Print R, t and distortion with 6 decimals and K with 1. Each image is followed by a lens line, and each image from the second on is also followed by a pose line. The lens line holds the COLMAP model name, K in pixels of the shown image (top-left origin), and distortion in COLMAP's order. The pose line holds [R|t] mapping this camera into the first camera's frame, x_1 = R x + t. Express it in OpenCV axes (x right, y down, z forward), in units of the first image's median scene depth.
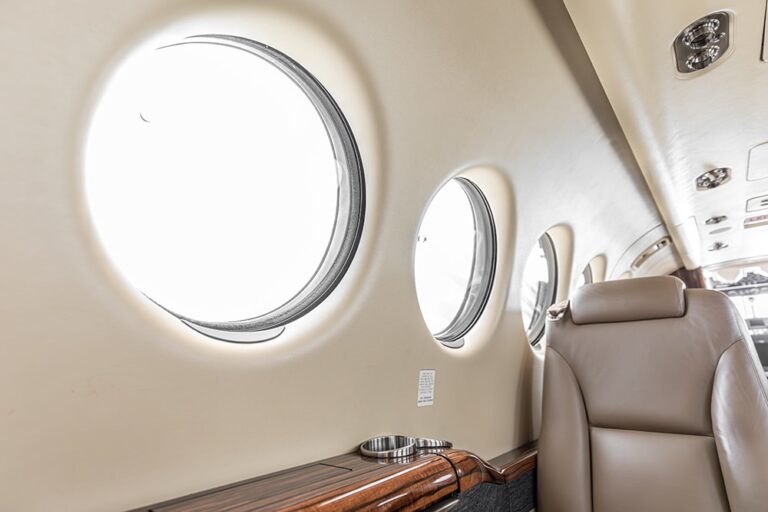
lens RADIAL K [[384.5, 0, 380.7], [0, 384.5, 255.6], [0, 0, 1]] dist [-0.006685, 0.000141]
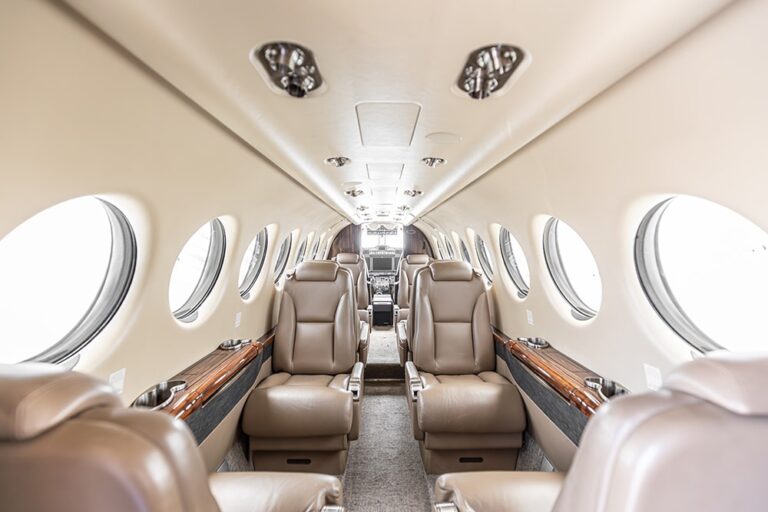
lens RADIAL K [[345.8, 0, 385.0], [0, 345.8, 250.1], [0, 0, 1]] dist [-0.007839, 0.001725]
pose [[0.746454, 0.009178, 0.665374, -0.509820], [-0.197693, 0.957818, 0.208570, -0.567436], [-0.635393, -0.287228, 0.716781, -0.818812]]
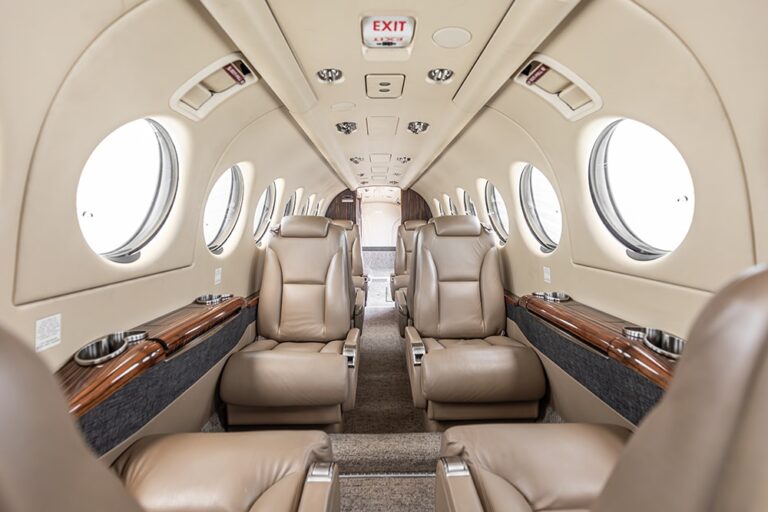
lens RADIAL K [[345.8, 0, 378.3], [0, 345.8, 248.4], [0, 0, 1]] dist [-0.007839, 0.001725]
pose [[0.745773, -0.011566, 0.666100, -0.377134], [-0.190222, 0.954527, 0.229549, -0.316843], [-0.638466, -0.297898, 0.709660, -0.704804]]
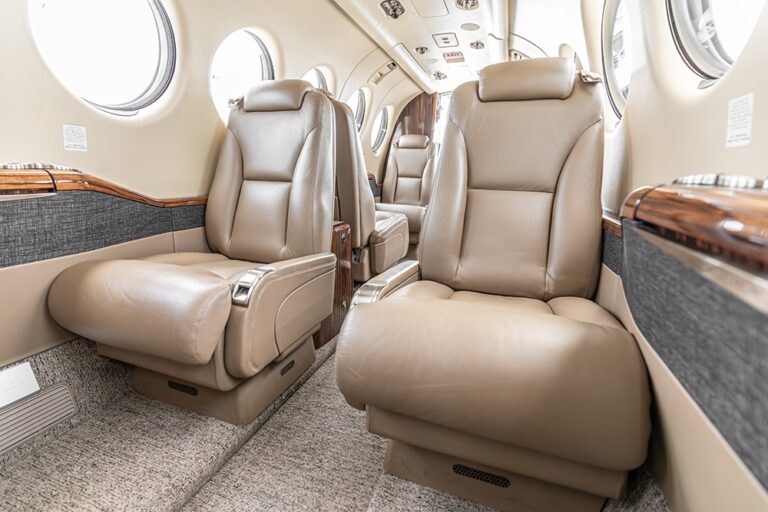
lens RADIAL K [[345.8, 0, 385.5], [0, 345.8, 258.1], [0, 0, 1]] dist [-0.007839, 0.001725]
pose [[0.929117, -0.045261, 0.367005, 0.528233], [-0.143081, 0.871174, 0.469664, -0.017321], [-0.340982, -0.488885, 0.802946, -0.455327]]
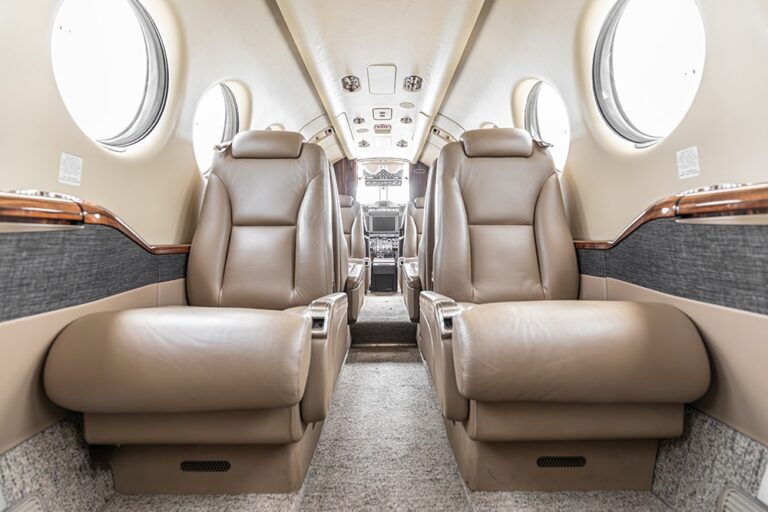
lens RADIAL K [[345.8, 0, 387.2], [0, 345.8, 255.3], [0, 0, 1]] dist [-0.007839, 0.001725]
pose [[0.748553, -0.012389, 0.662959, 0.109552], [-0.191526, 0.953169, 0.234066, 0.126044], [-0.634812, -0.302185, 0.711125, -0.329301]]
